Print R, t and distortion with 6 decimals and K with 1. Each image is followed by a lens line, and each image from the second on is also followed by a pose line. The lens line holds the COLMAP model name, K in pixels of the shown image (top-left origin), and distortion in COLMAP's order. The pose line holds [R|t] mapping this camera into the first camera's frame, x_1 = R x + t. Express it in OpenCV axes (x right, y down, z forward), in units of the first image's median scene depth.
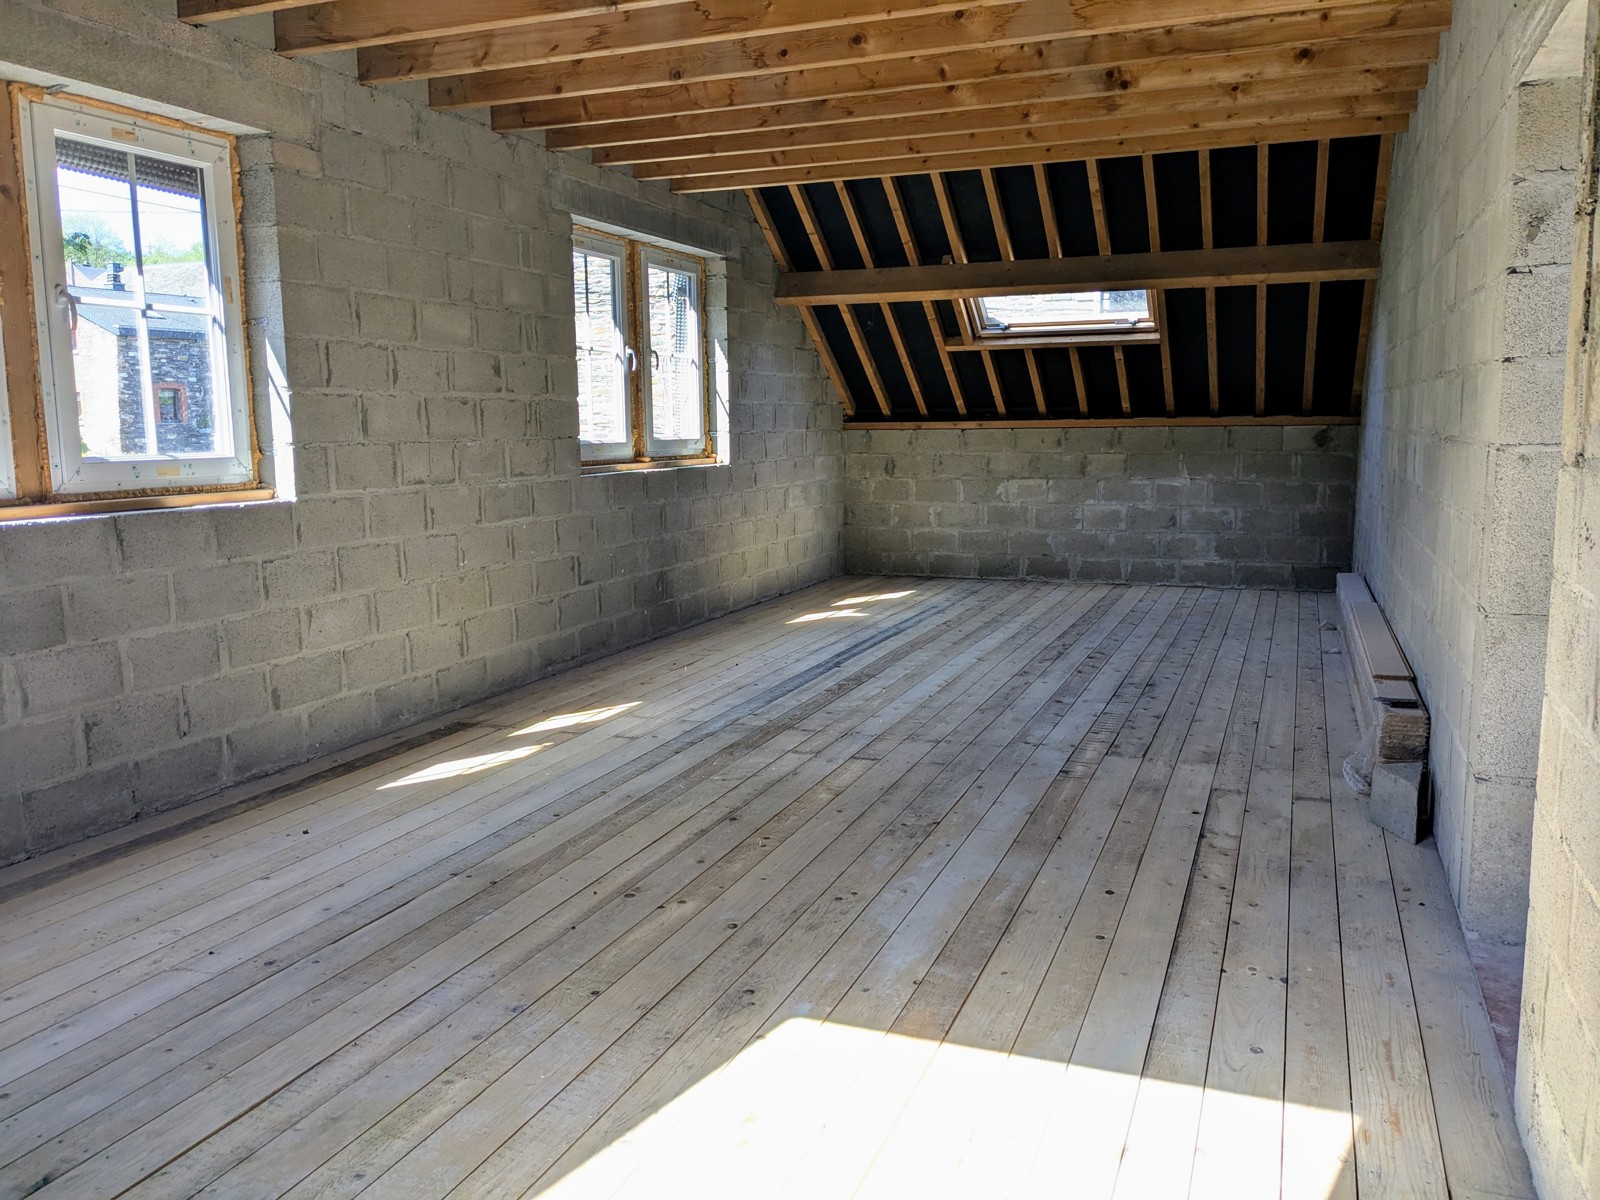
lens RADIAL K [[1254.3, 0, 792.9], [0, 1254.3, 613.9], [0, 0, 1]] dist [0.045718, -0.082072]
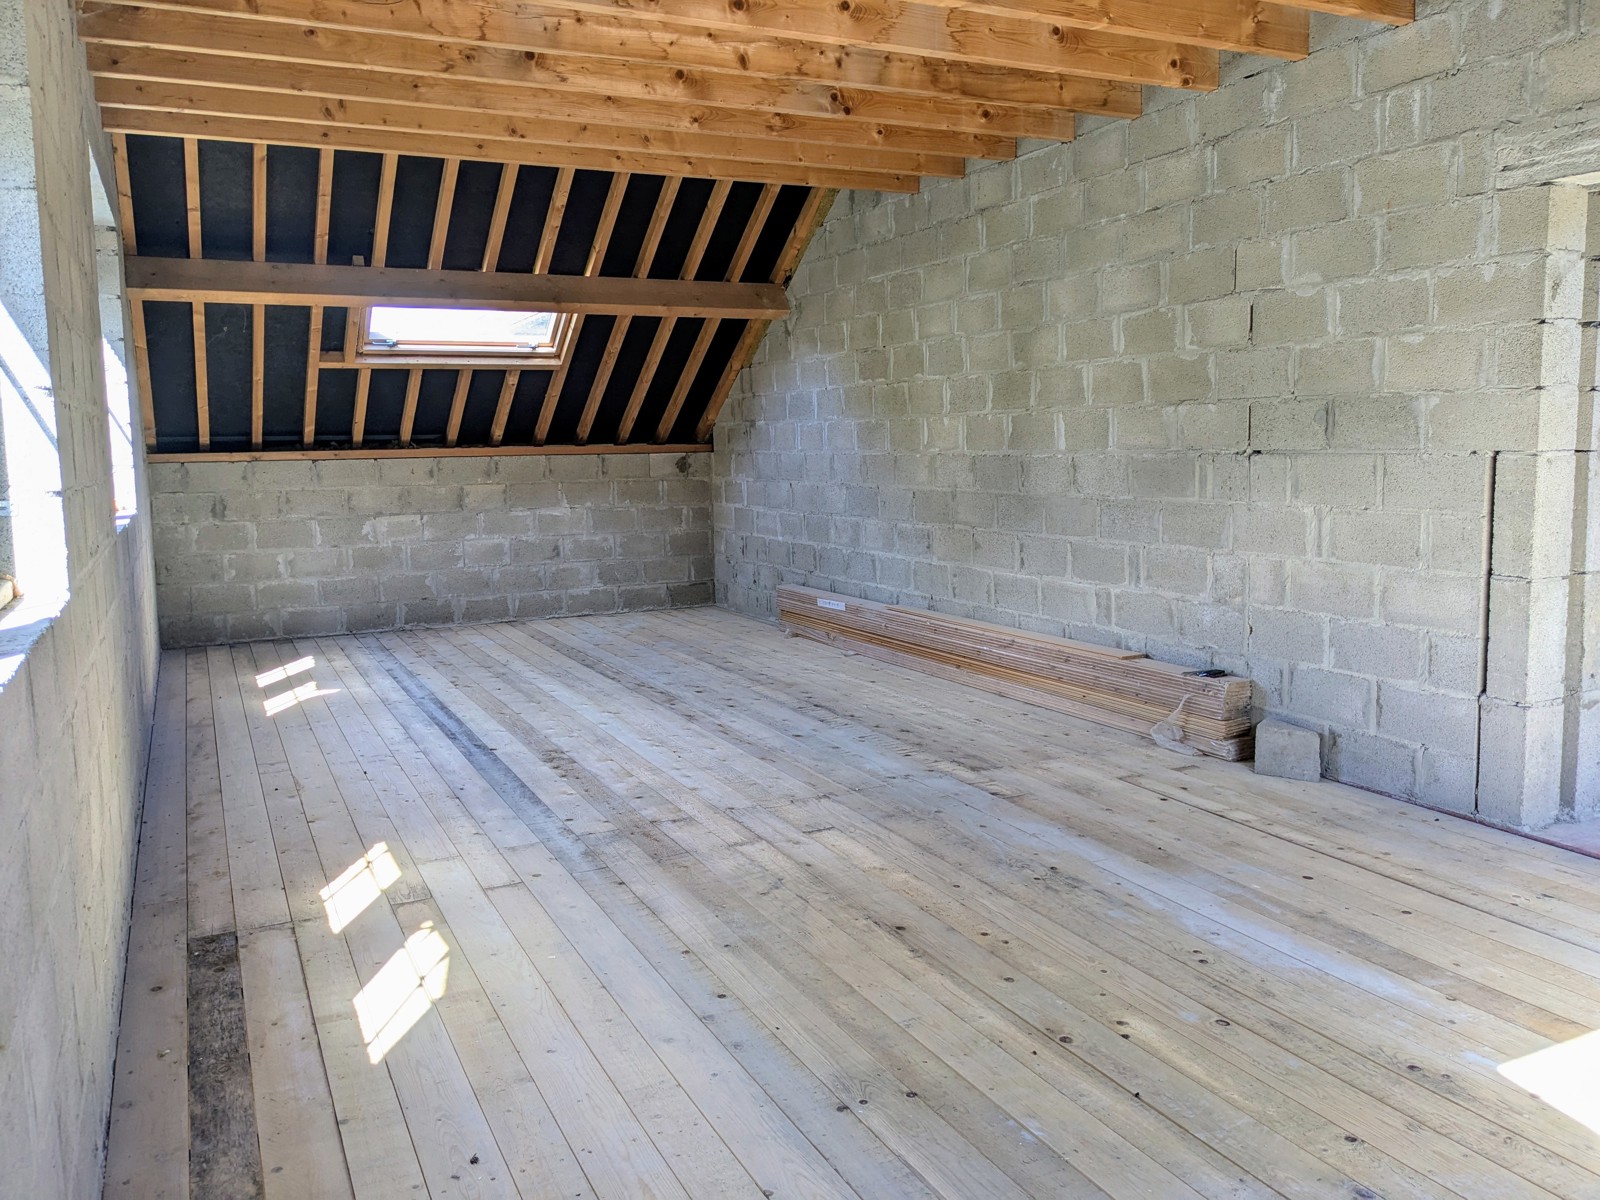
lens RADIAL K [[1254.3, 0, 791.9], [0, 1254.3, 590.6], [0, 0, 1]] dist [0.045718, -0.082072]
pose [[0.677128, -0.089836, 0.730361, -0.308306], [0.122326, 0.992452, 0.008663, -0.031680], [-0.725627, 0.083476, 0.683007, 0.219324]]
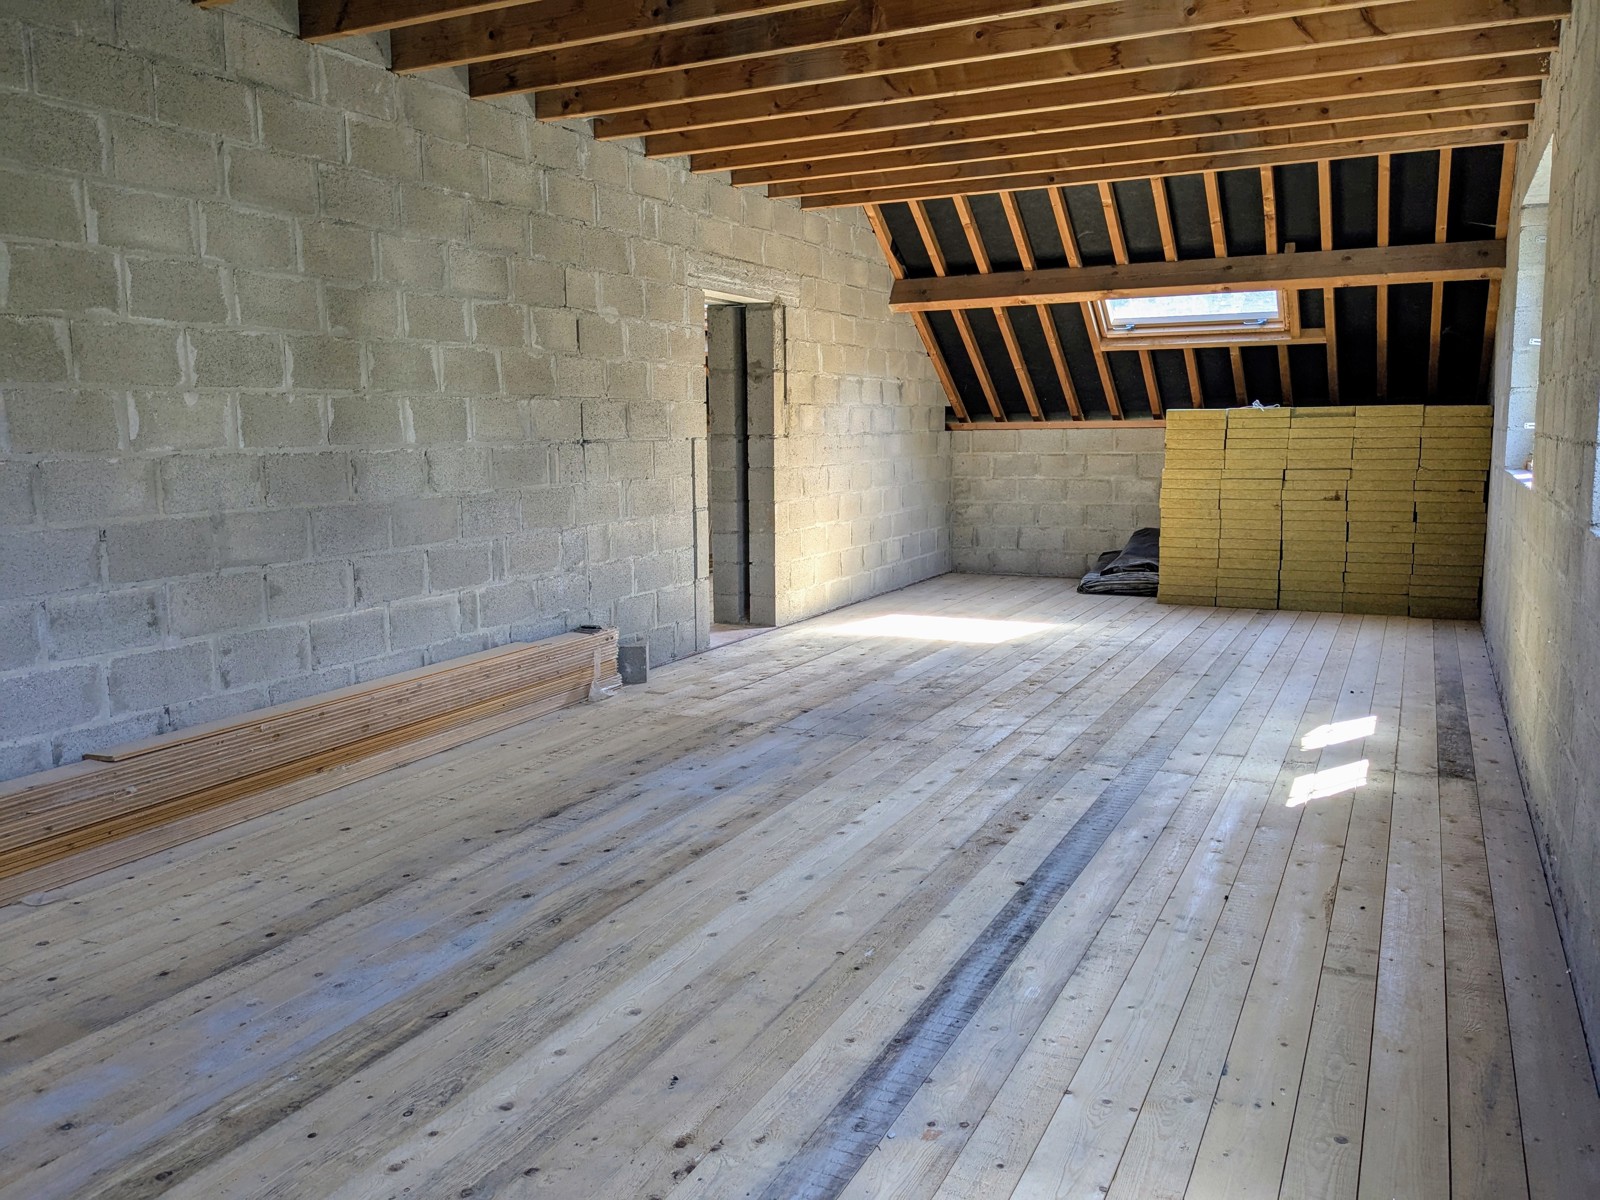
lens RADIAL K [[1254.3, 0, 804.8], [0, 1254.3, 598.9], [0, 0, 1]] dist [0.045718, -0.082072]
pose [[-0.997224, 0.011430, 0.073574, 0.062088], [0.032018, 0.957948, 0.285151, -0.167294], [-0.067221, 0.286715, -0.955655, 1.089282]]
